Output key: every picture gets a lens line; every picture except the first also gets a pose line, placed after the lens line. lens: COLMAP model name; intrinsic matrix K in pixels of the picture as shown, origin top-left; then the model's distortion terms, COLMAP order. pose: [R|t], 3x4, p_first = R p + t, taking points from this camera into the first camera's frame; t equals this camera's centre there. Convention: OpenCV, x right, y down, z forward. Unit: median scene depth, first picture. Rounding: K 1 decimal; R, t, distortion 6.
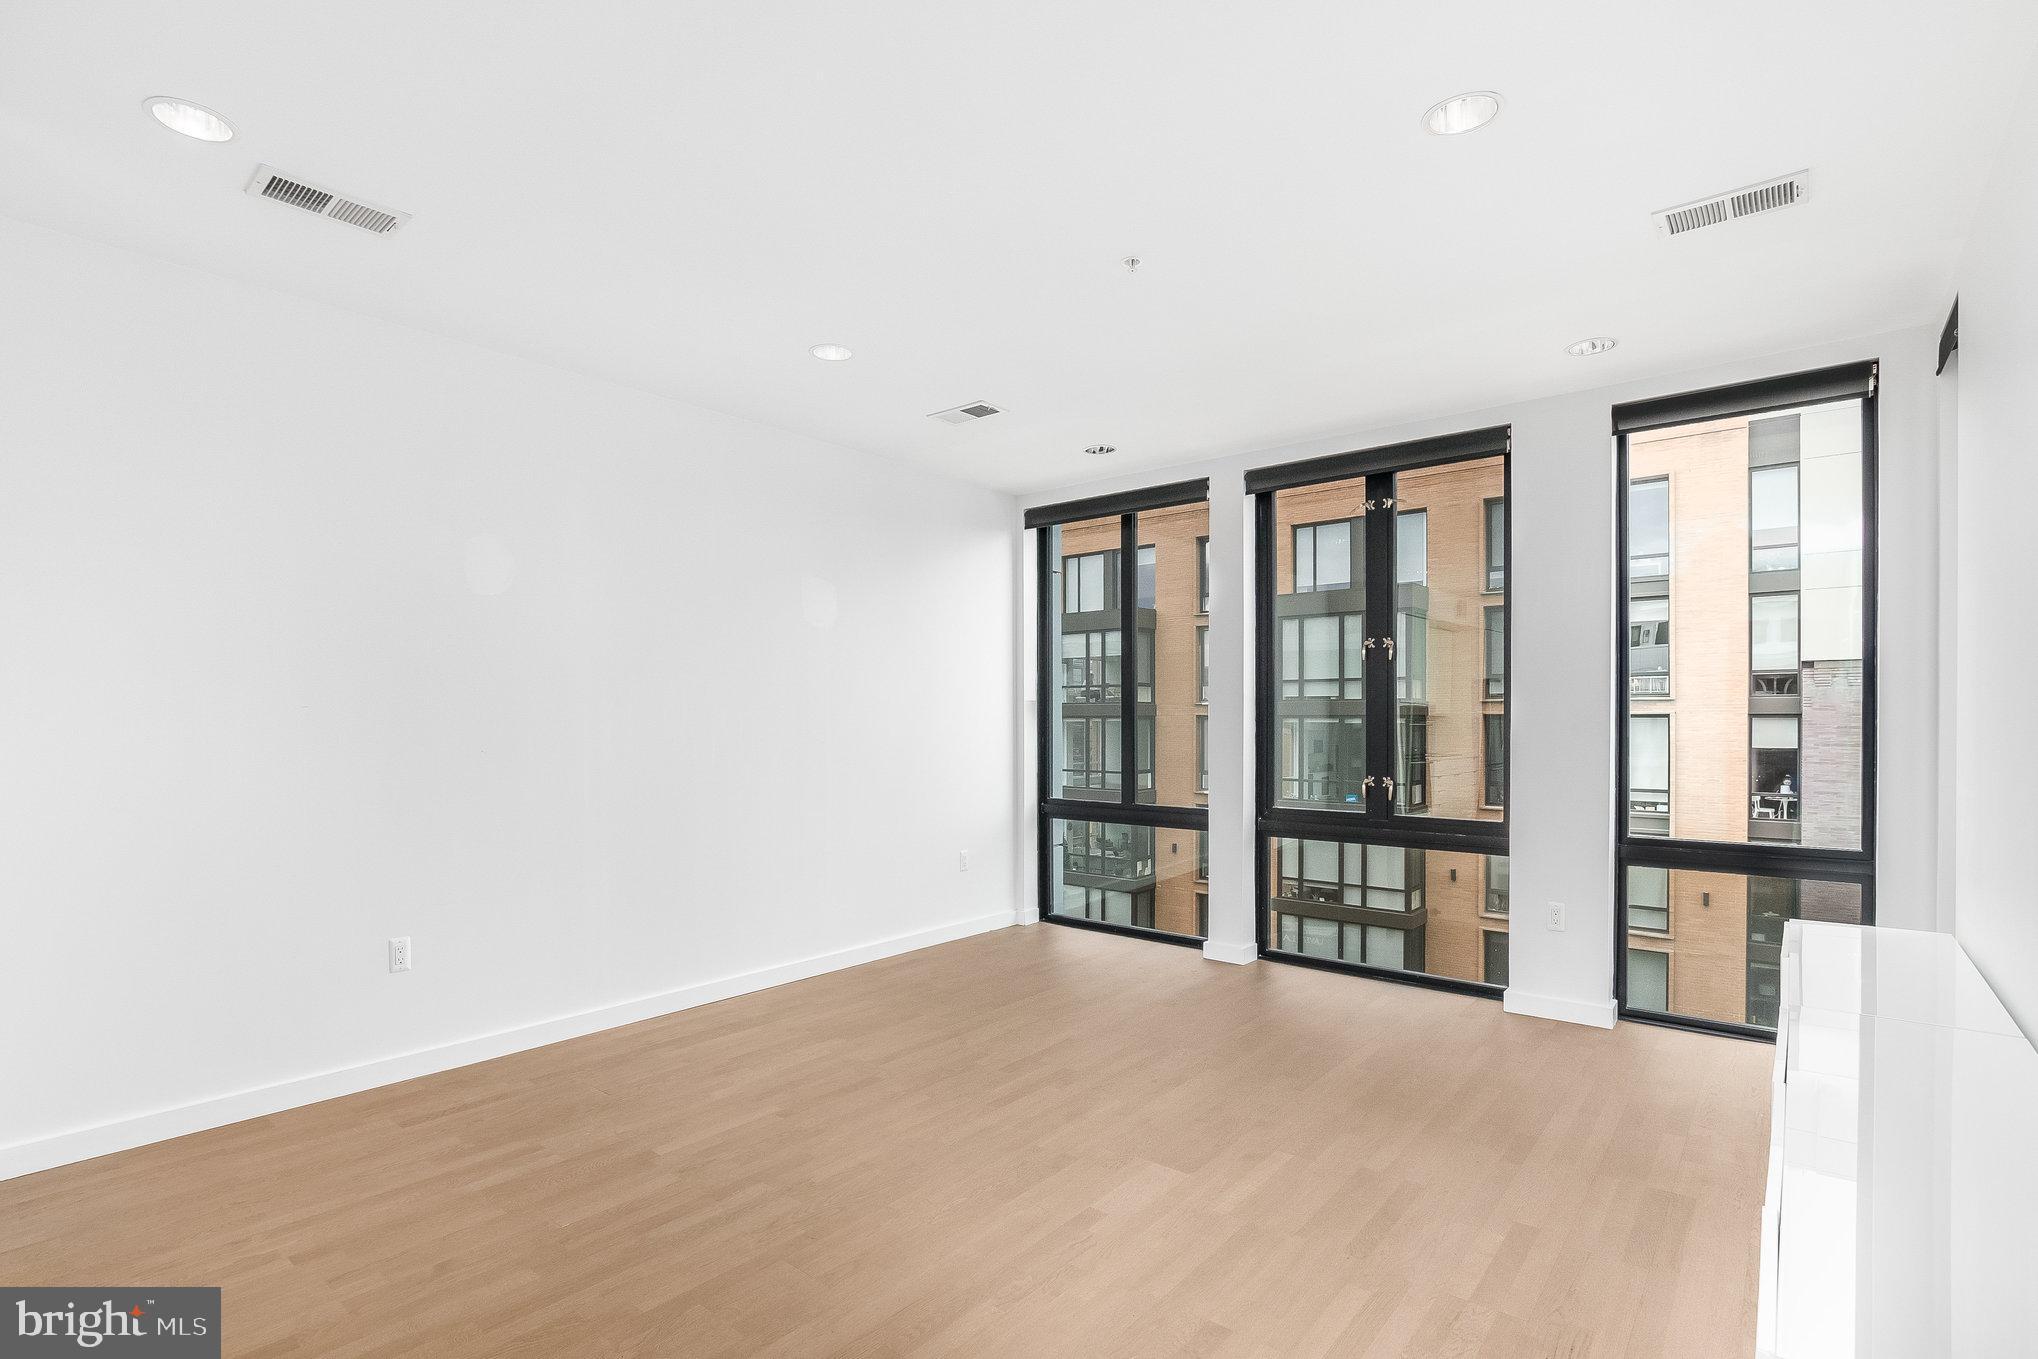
lens RADIAL K [[954.5, 0, 1008.0], [0, 954.5, 722.0], [0, 0, 1]] dist [-0.024518, 0.000790]
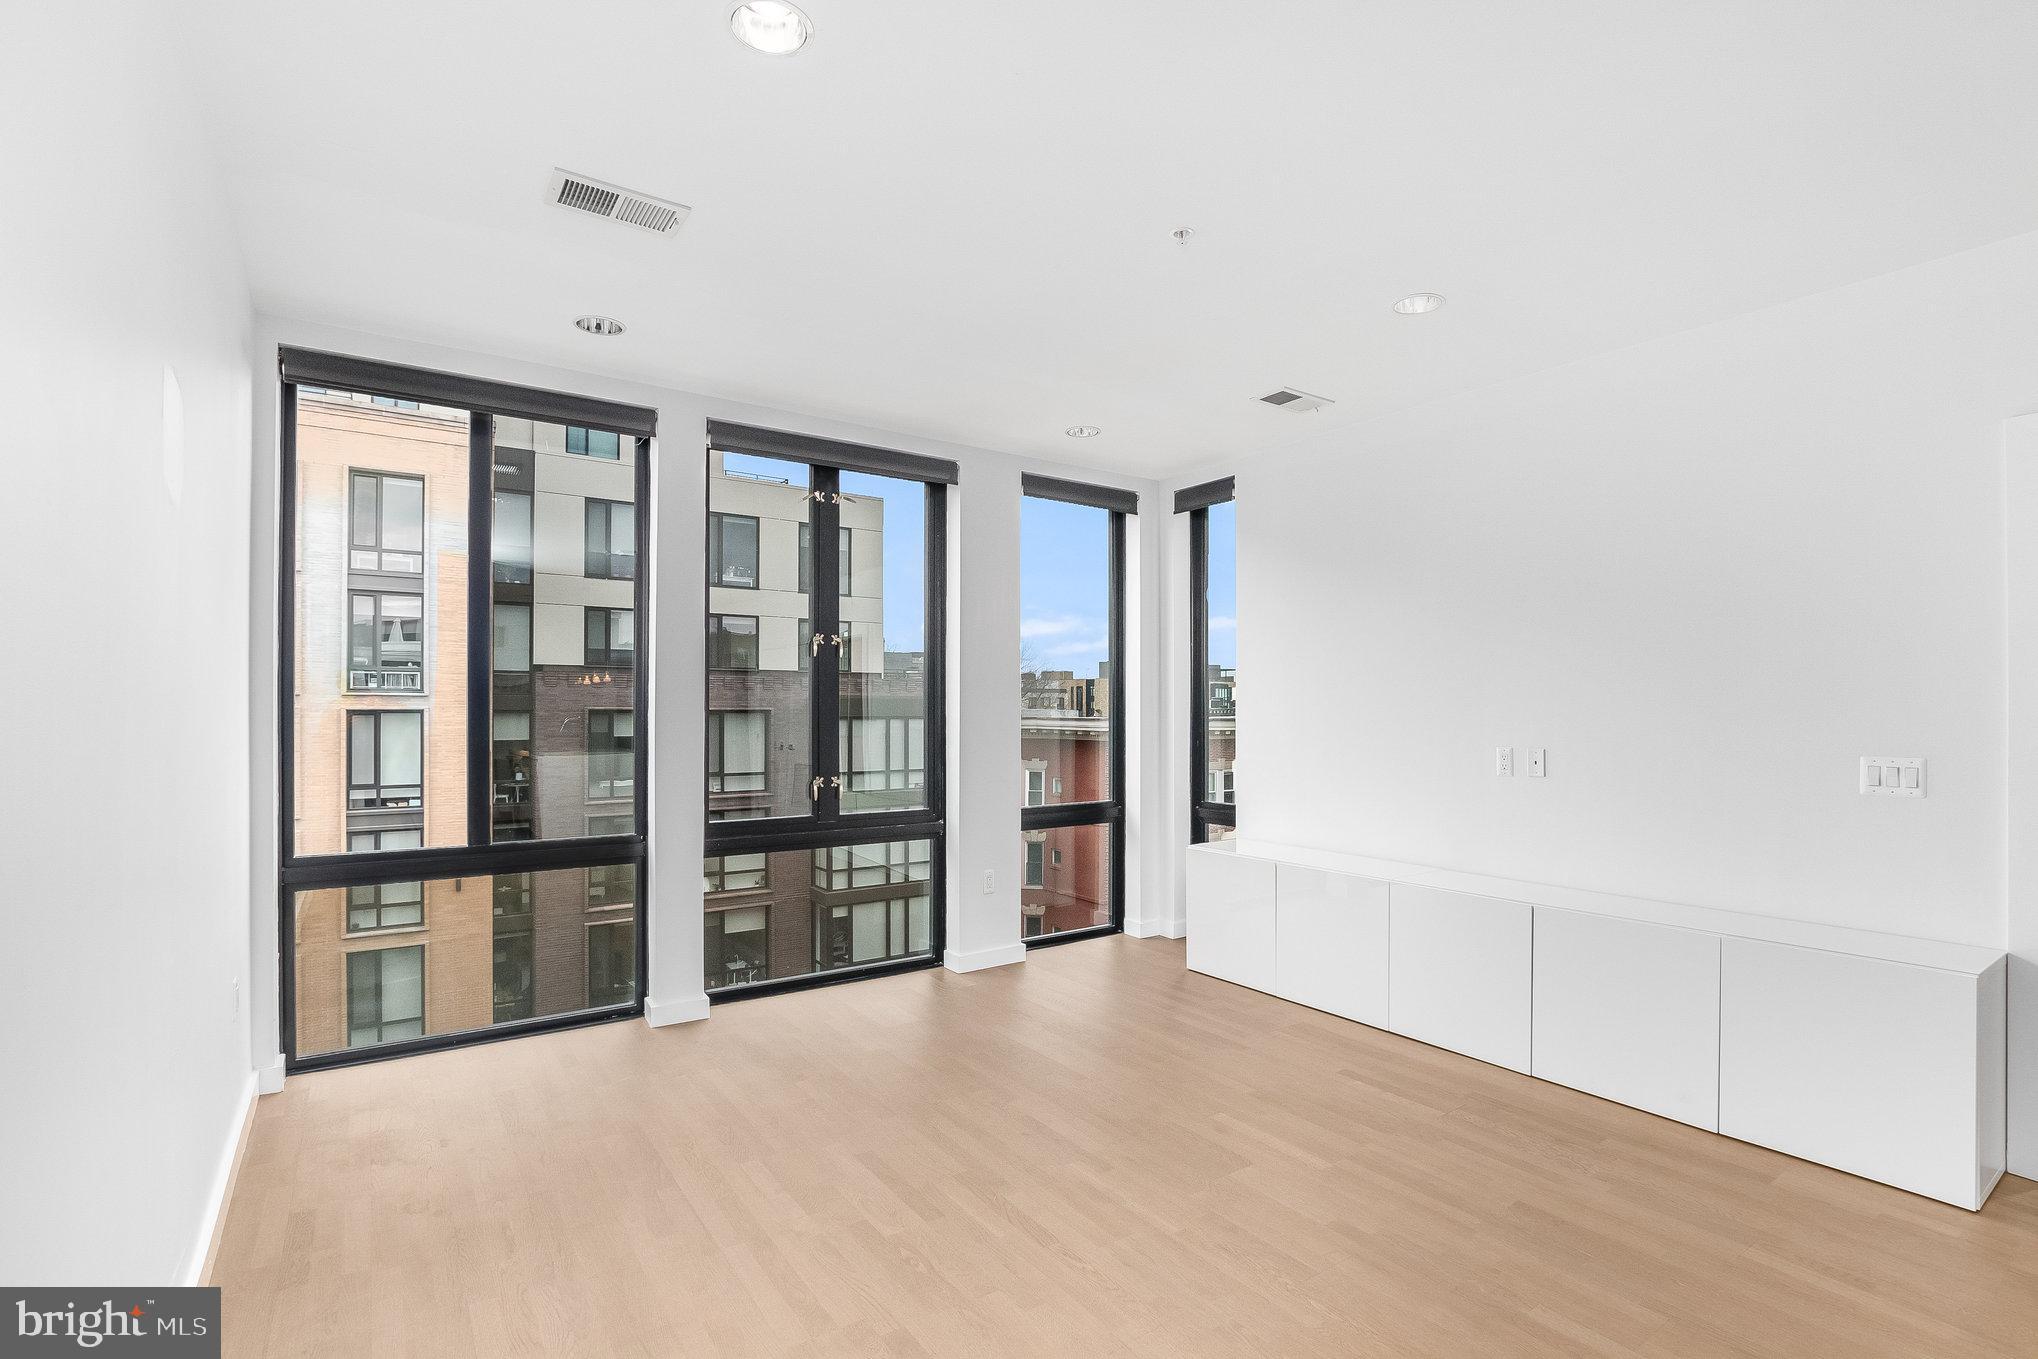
lens RADIAL K [[941.6, 0, 1016.3], [0, 941.6, 709.6], [0, 0, 1]] dist [-0.029810, 0.000268]
pose [[0.261985, 0.003604, 0.965065, -0.379223], [0.003913, 0.999981, -0.004796, -0.004761], [-0.965064, 0.005033, 0.261966, 0.436075]]
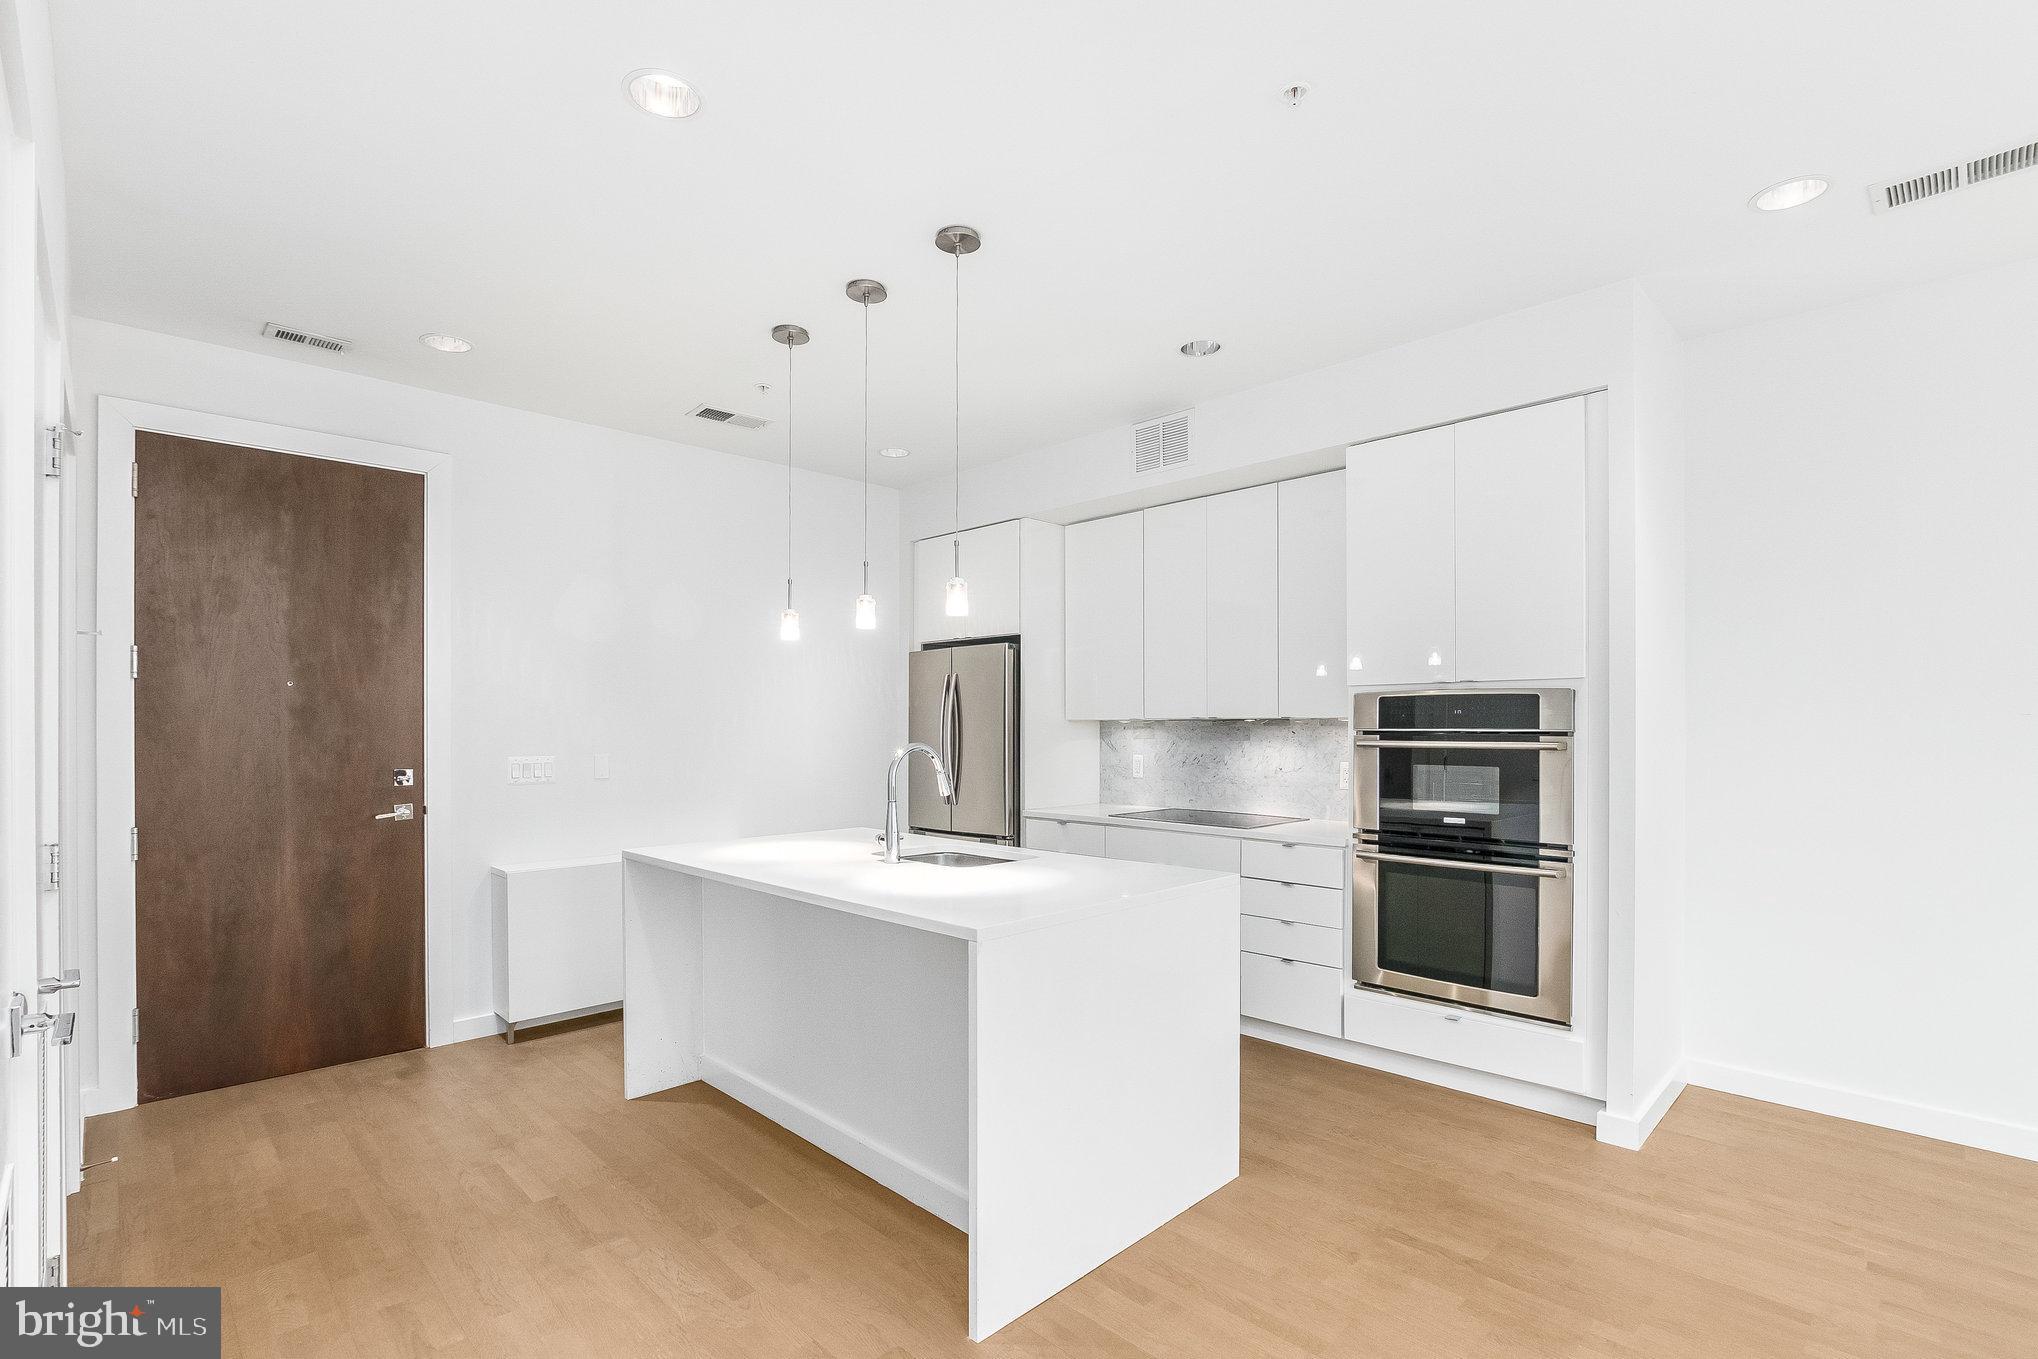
lens RADIAL K [[942.1, 0, 1012.1], [0, 942.1, 730.0], [0, 0, 1]] dist [-0.022295, 0.000075]
pose [[-0.096351, 0.003440, -0.995341, 0.113786], [-0.003301, 0.999987, 0.003776, -0.001096], [0.995342, 0.003649, -0.096338, 0.063485]]
